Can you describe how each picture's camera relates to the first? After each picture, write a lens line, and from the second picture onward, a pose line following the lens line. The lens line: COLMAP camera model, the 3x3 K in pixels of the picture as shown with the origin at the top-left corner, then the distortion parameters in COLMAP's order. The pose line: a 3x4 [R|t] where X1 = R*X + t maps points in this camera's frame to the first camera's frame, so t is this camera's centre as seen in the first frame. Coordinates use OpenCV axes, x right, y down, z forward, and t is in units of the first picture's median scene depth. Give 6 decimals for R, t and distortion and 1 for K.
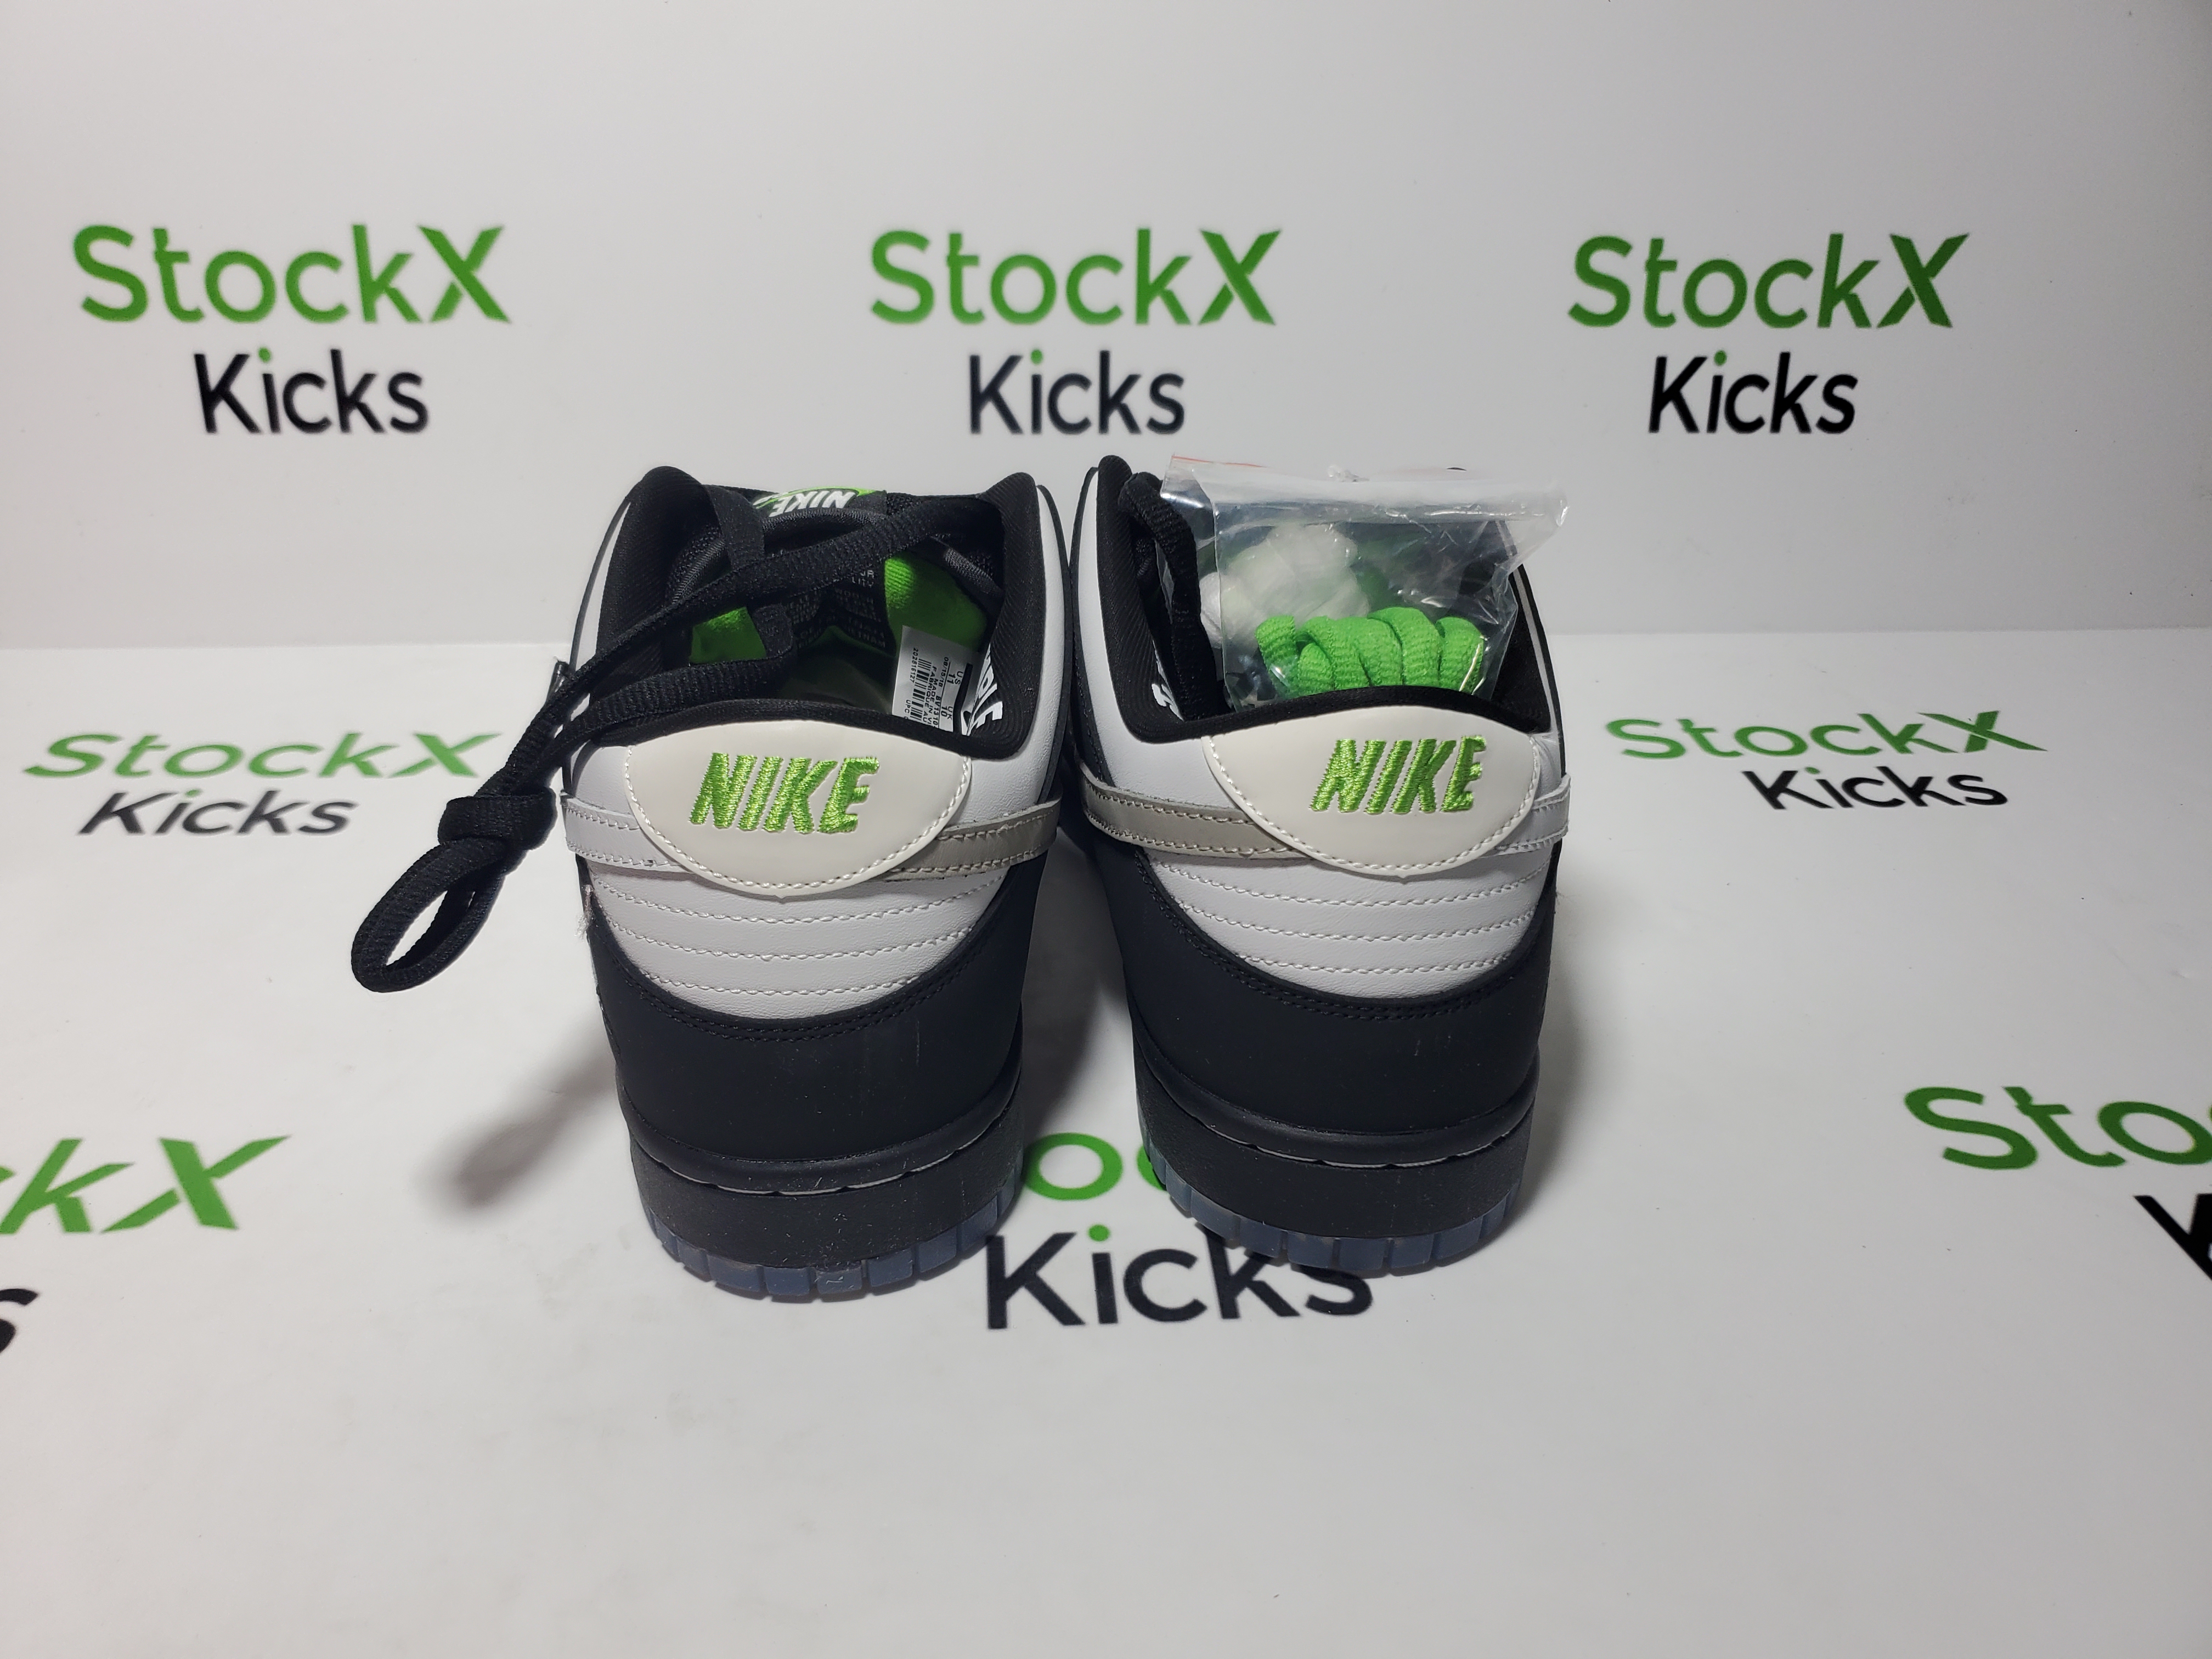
lens RADIAL K [[1685.3, 0, 1032.8], [0, 1685.3, 937.1], [0, 0, 1]] dist [-0.058672, 0.081442]
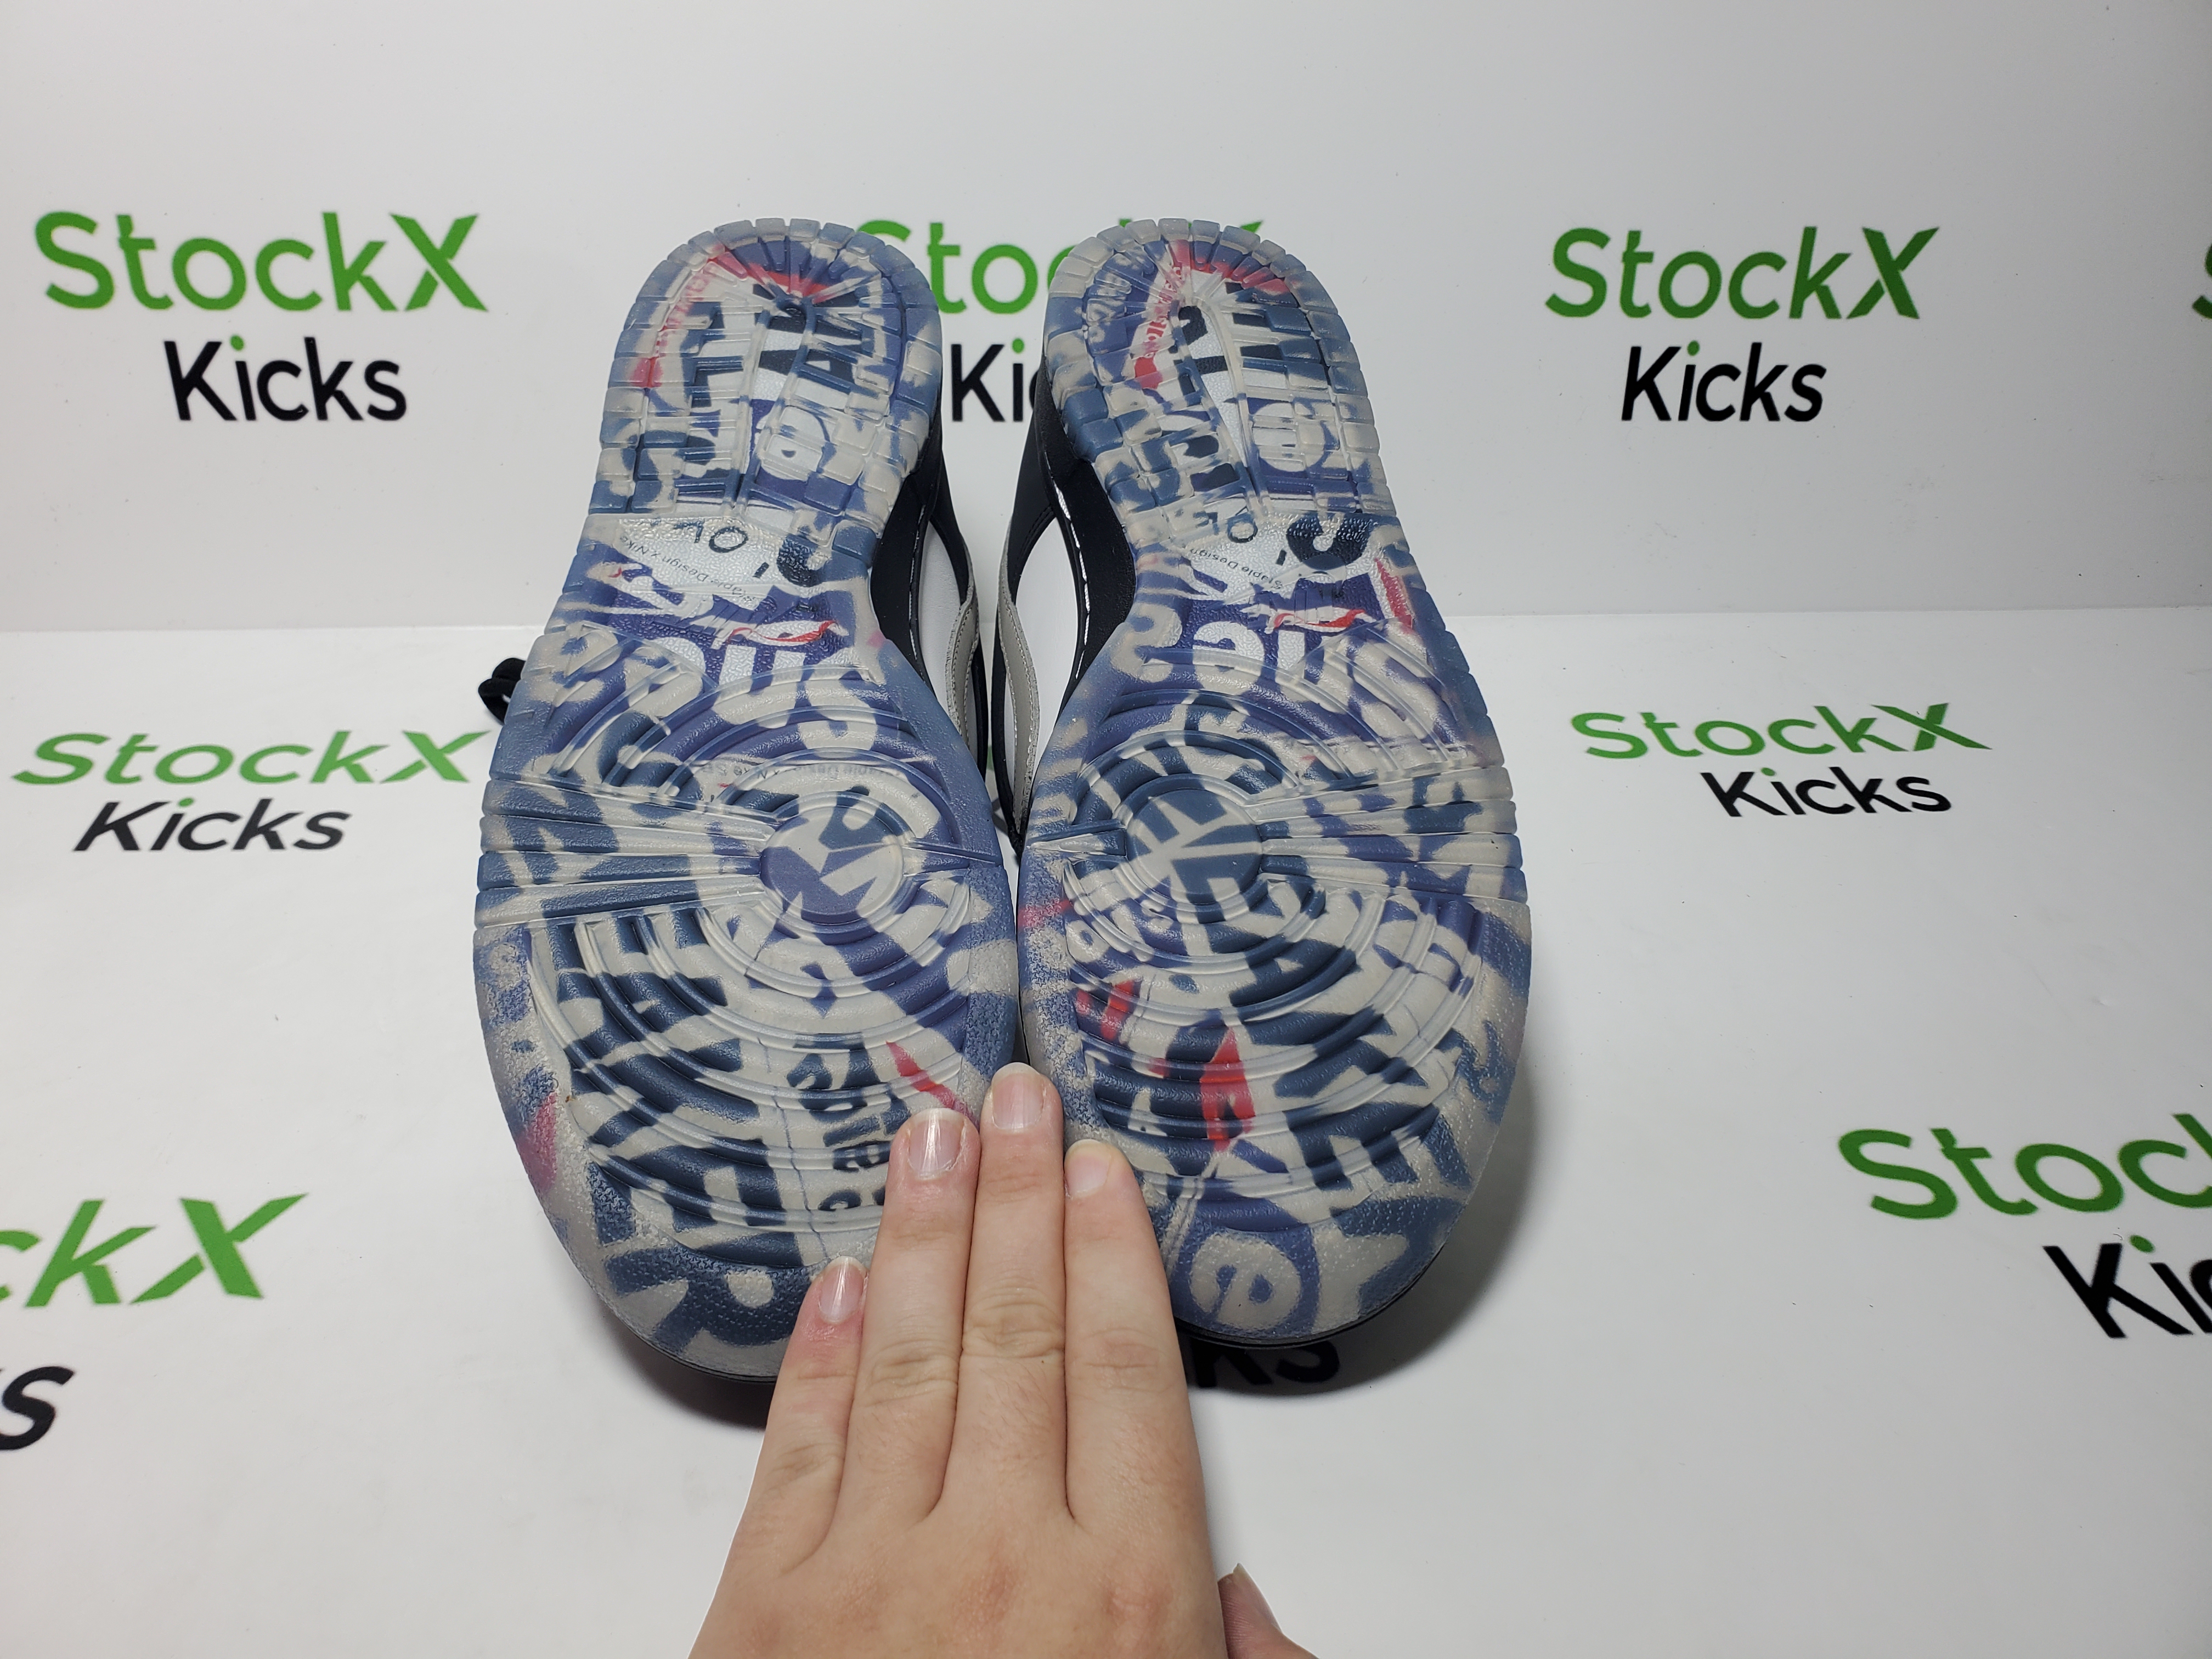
lens RADIAL K [[1675.2, 0, 1056.7], [0, 1675.2, 885.7], [0, 0, 1]] dist [-0.048368, 0.073438]
pose [[0.999558, -0.003286, 0.029556, -0.005516], [0.000900, 0.996763, 0.080394, -0.108933], [-0.029724, -0.080332, 0.996325, -0.021973]]
